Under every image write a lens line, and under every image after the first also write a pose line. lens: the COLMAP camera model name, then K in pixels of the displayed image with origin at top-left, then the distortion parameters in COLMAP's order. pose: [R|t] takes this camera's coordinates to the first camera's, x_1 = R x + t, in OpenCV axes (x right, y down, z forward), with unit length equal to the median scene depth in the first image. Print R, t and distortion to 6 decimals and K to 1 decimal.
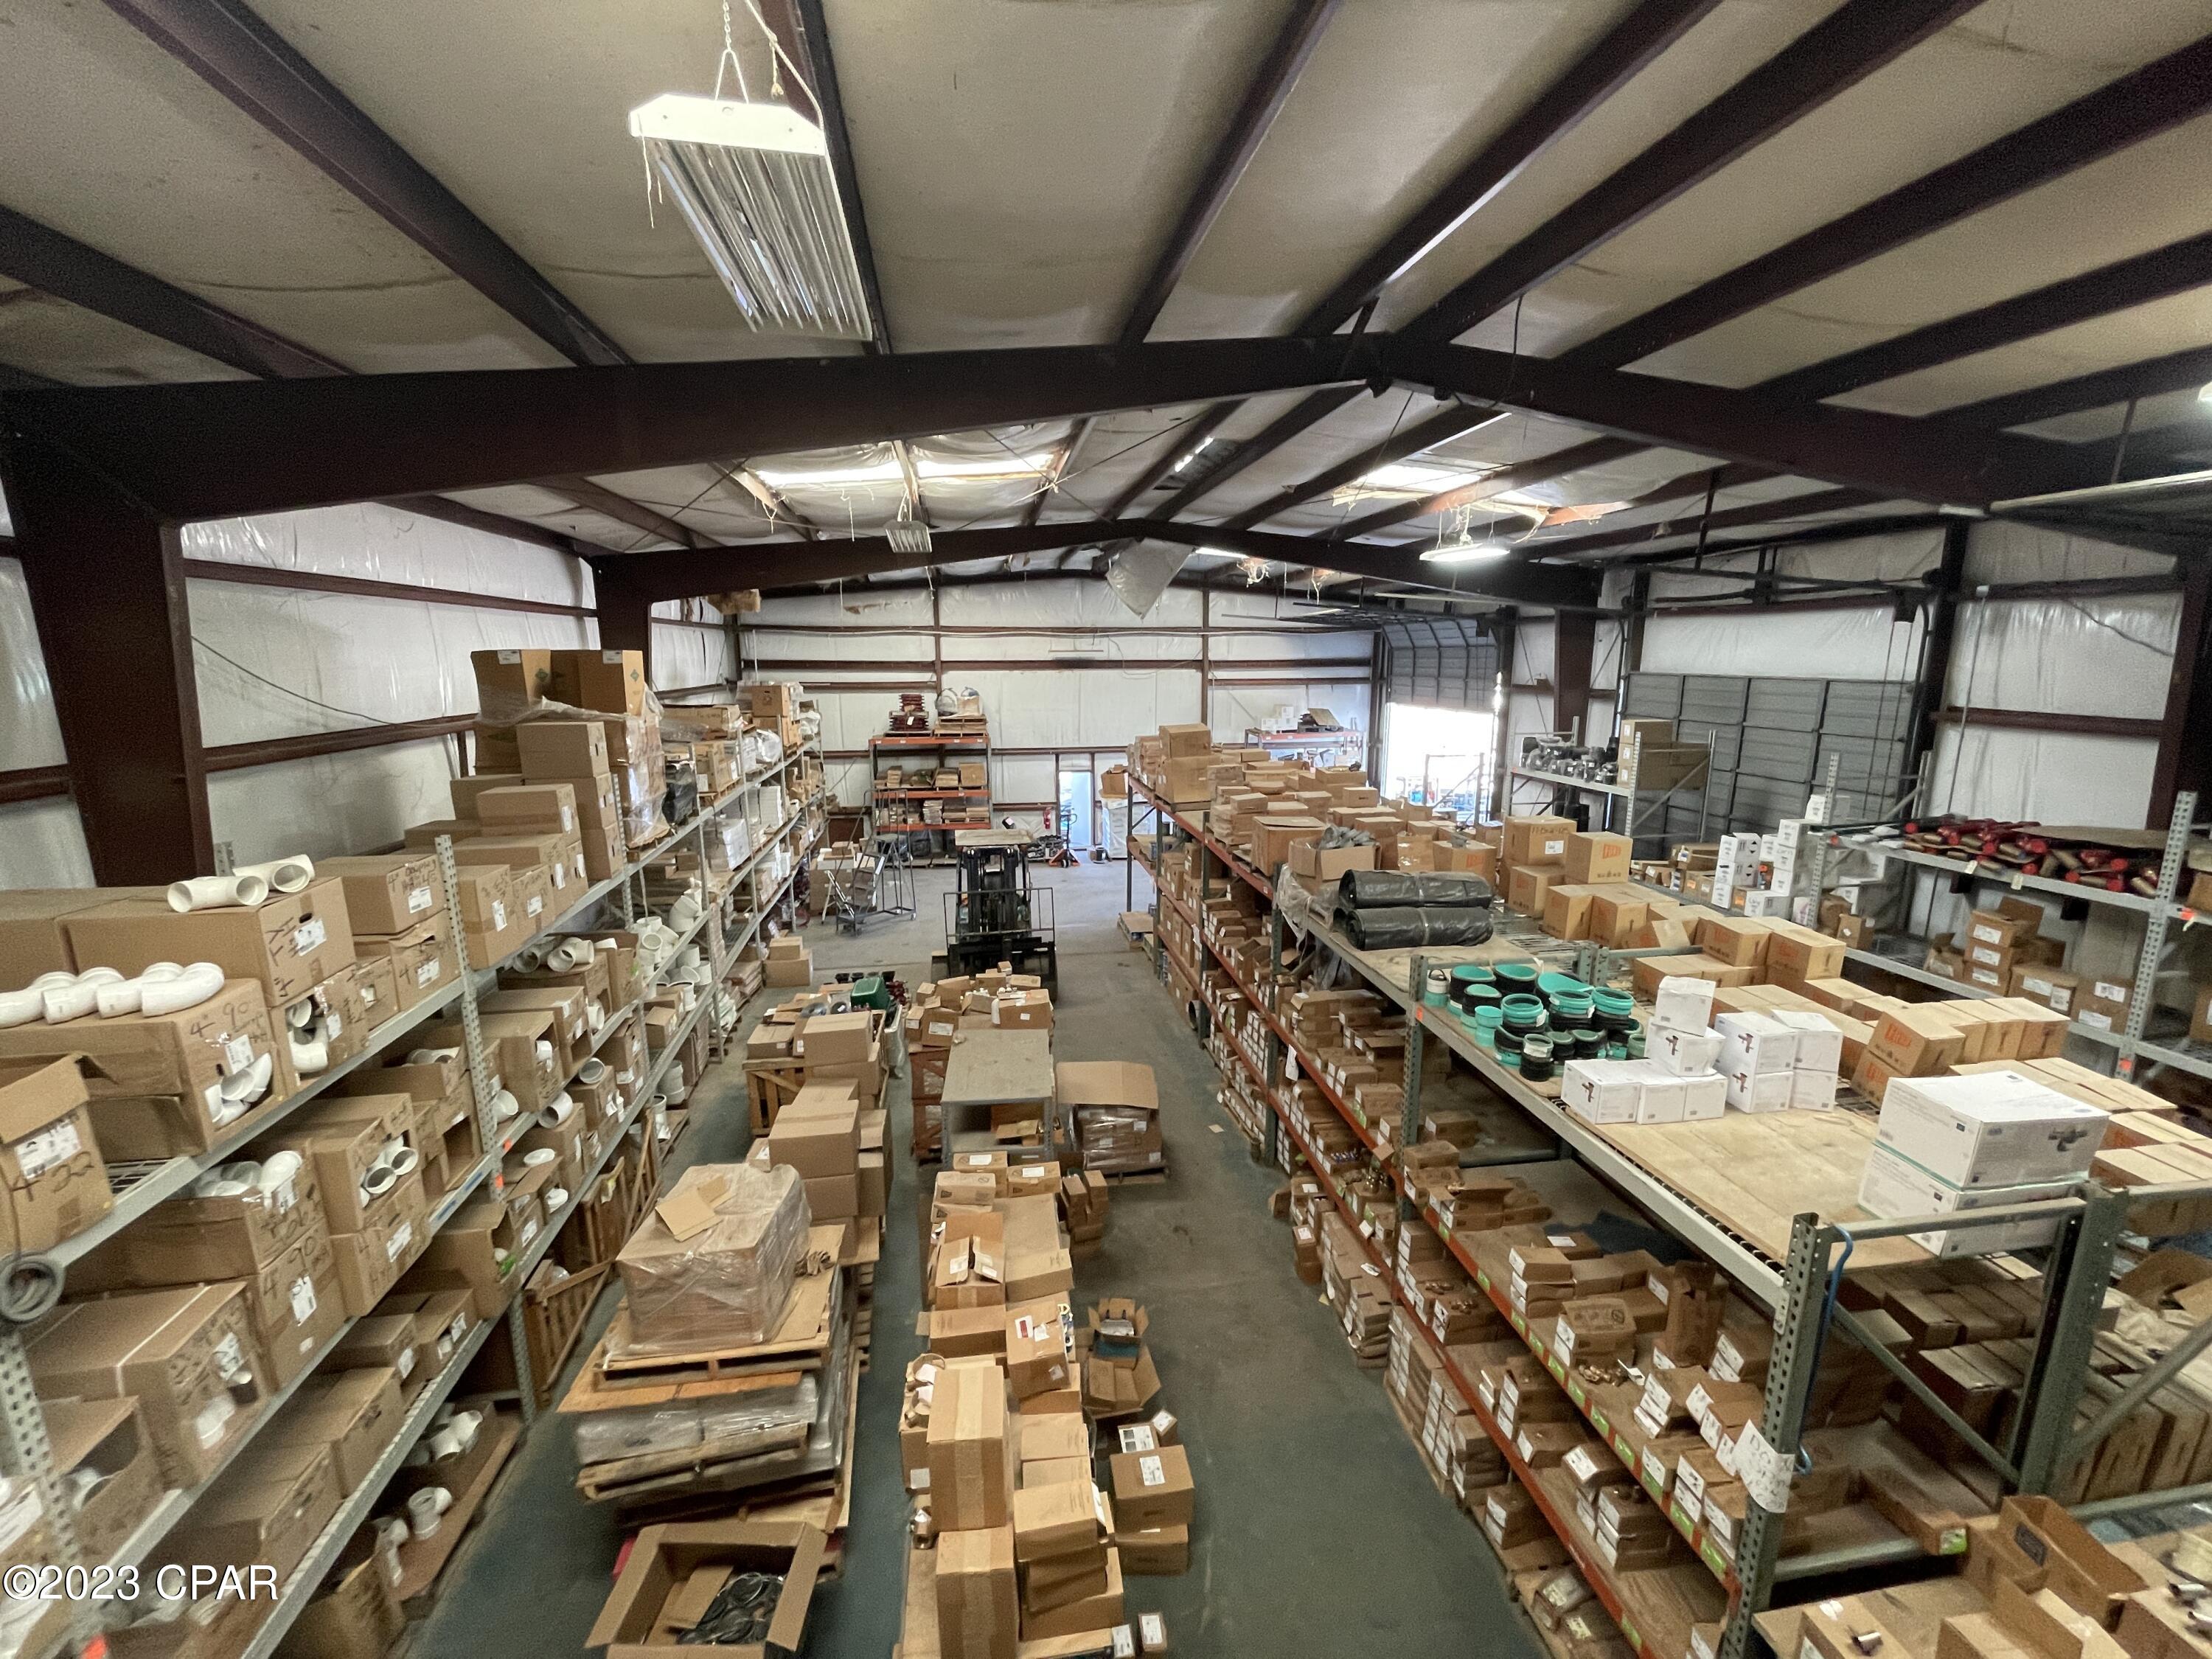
lens RADIAL K [[896.5, 0, 1106.0], [0, 896.5, 829.5], [0, 0, 1]] dist [-0.005241, 0.000032]
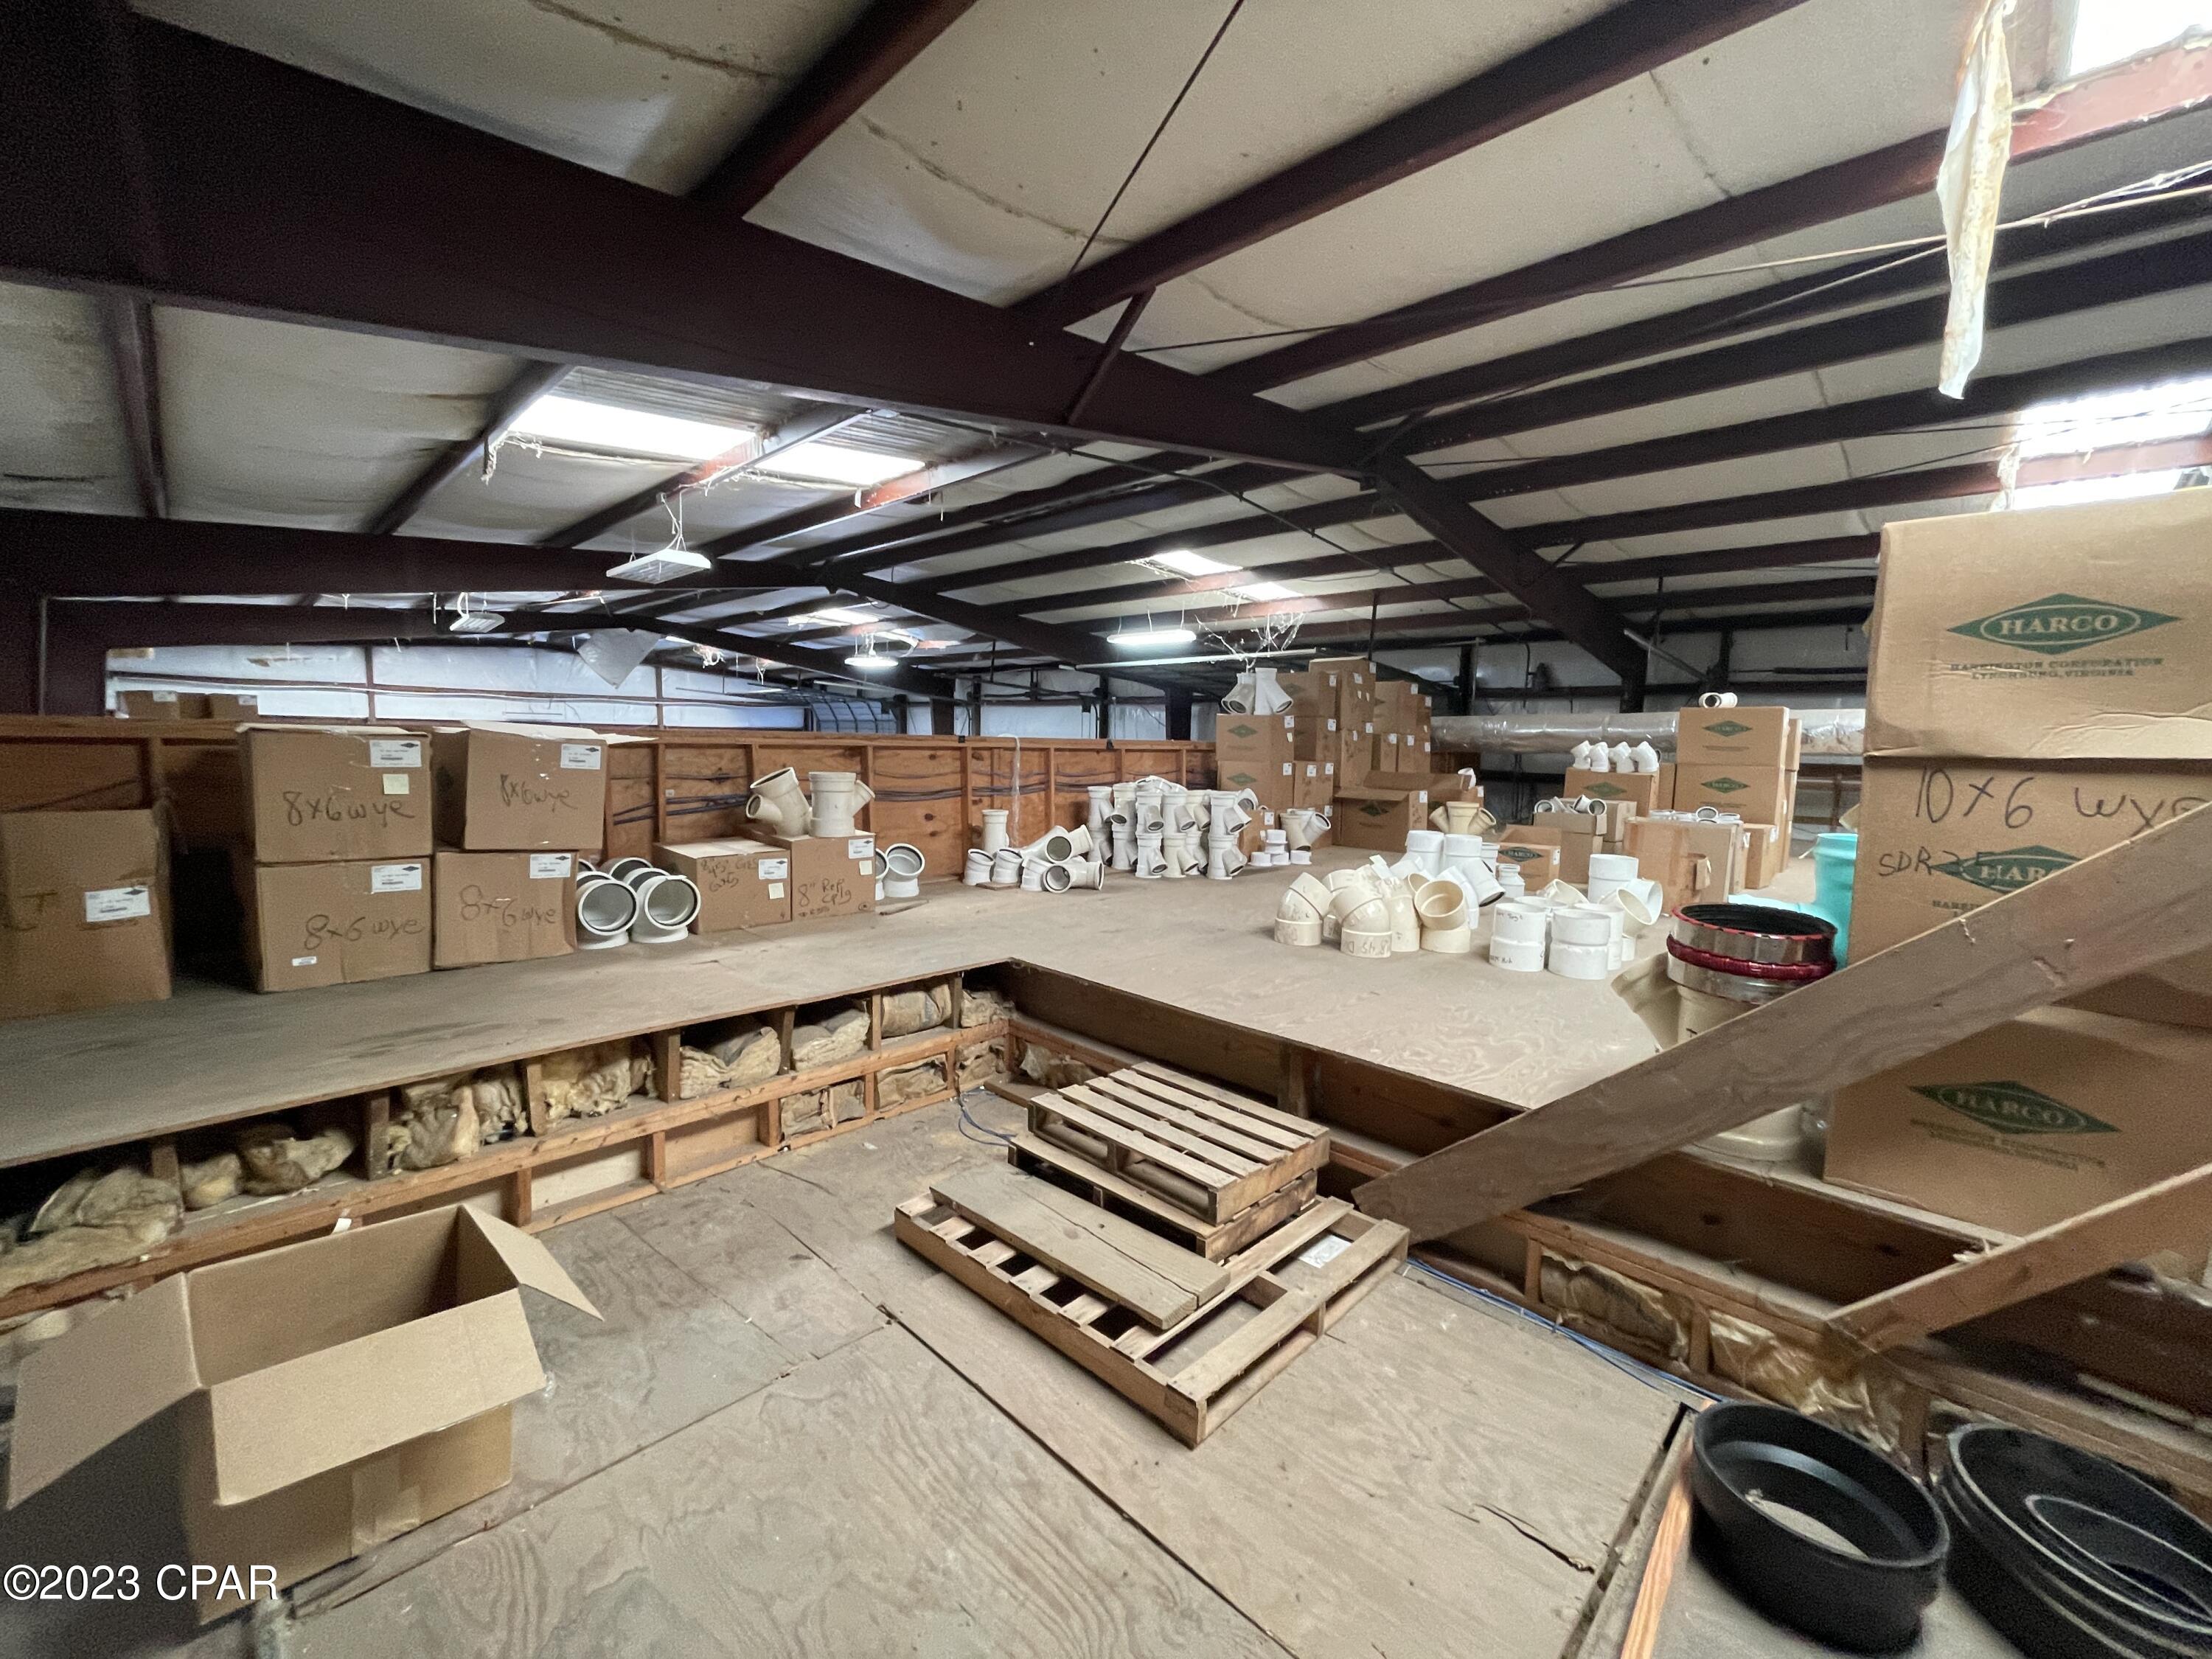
lens RADIAL K [[896.5, 0, 1106.0], [0, 896.5, 829.5], [0, 0, 1]] dist [-0.005241, 0.000032]
pose [[0.806570, -0.036663, 0.590001, -0.157044], [0.087320, 0.994515, -0.057572, 0.086895], [-0.584654, 0.097954, 0.805348, -0.364878]]
